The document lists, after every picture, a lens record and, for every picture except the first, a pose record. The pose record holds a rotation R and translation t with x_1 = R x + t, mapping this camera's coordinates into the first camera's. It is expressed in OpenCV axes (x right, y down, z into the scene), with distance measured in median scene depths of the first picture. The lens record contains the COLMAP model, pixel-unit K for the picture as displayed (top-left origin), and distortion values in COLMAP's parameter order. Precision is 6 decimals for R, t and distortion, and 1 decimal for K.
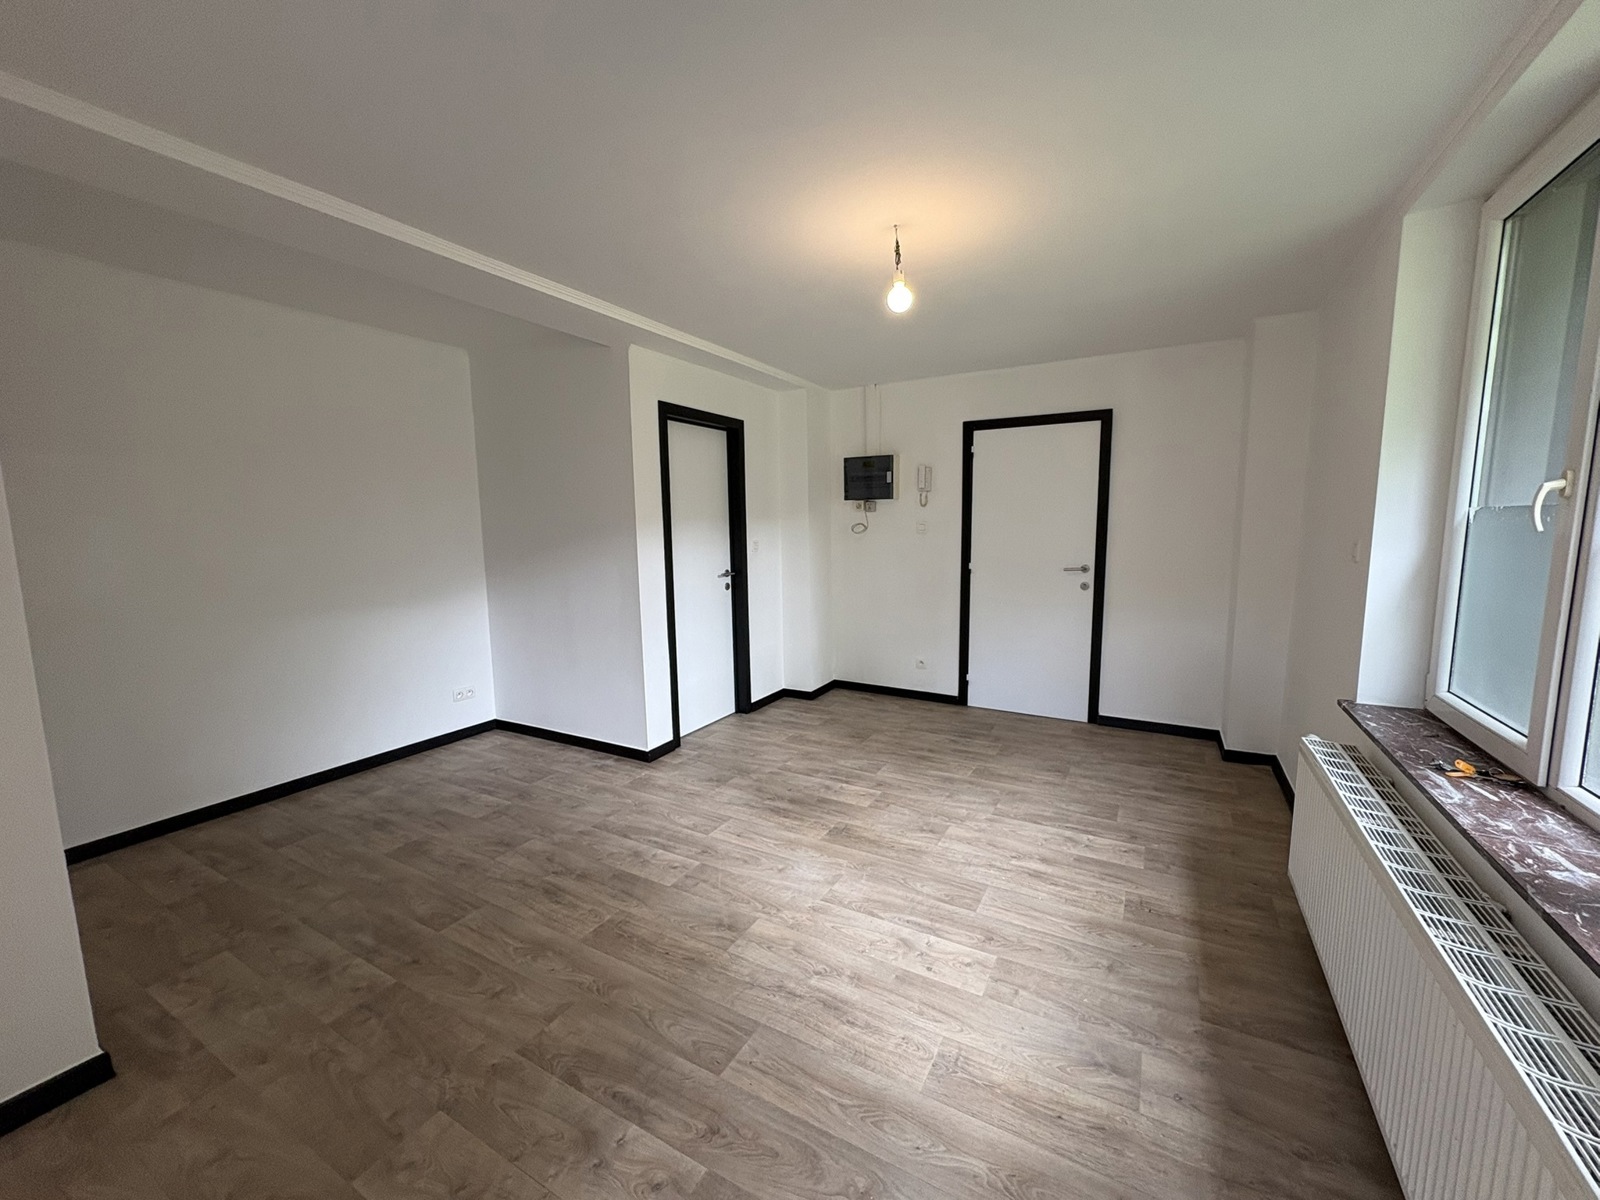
lens RADIAL K [[633.7, 0, 800.0], [0, 633.7, 600.0], [0, 0, 1]] dist [-0.000941, -0.000130]
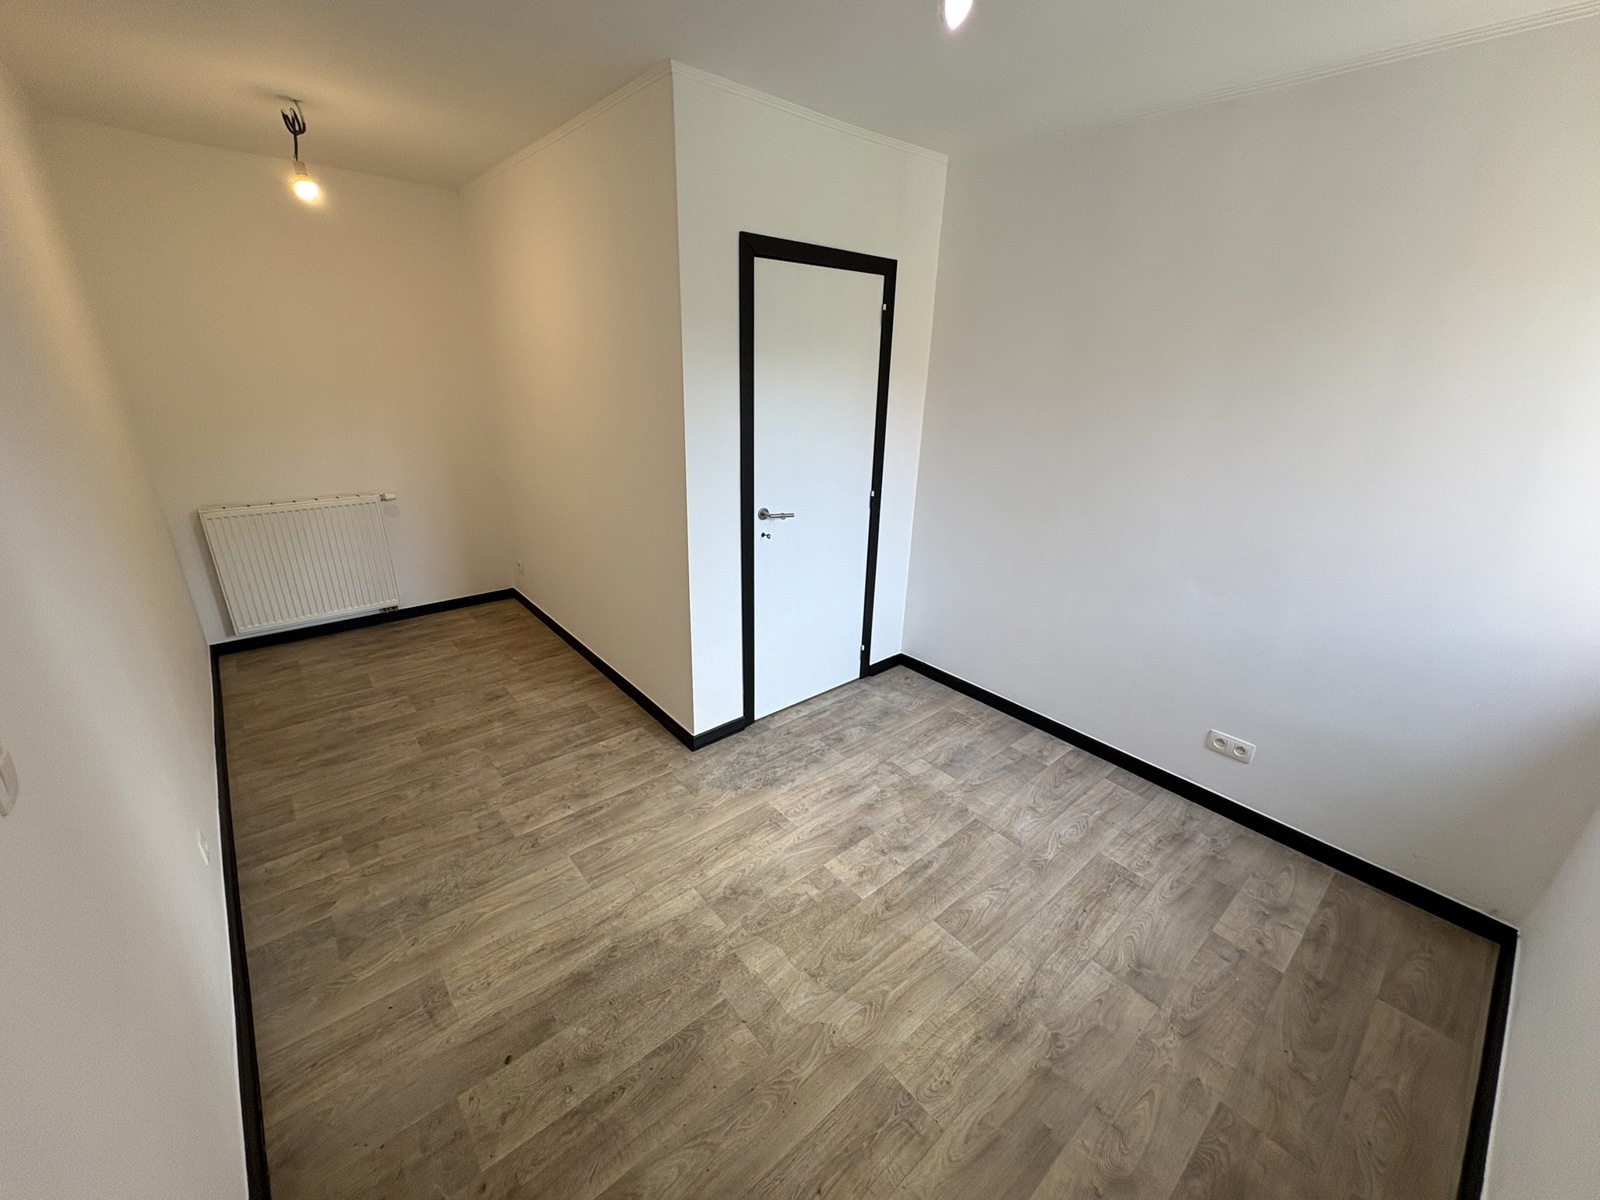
lens RADIAL K [[644.0, 0, 800.0], [0, 644.0, 600.0], [0, 0, 1]] dist [-0.003646, -0.000693]
pose [[-0.342764, 0.335630, -0.877420, 0.894153], [-0.153269, 0.901506, 0.404717, -0.324505], [0.926834, 0.273204, -0.257562, 1.473074]]
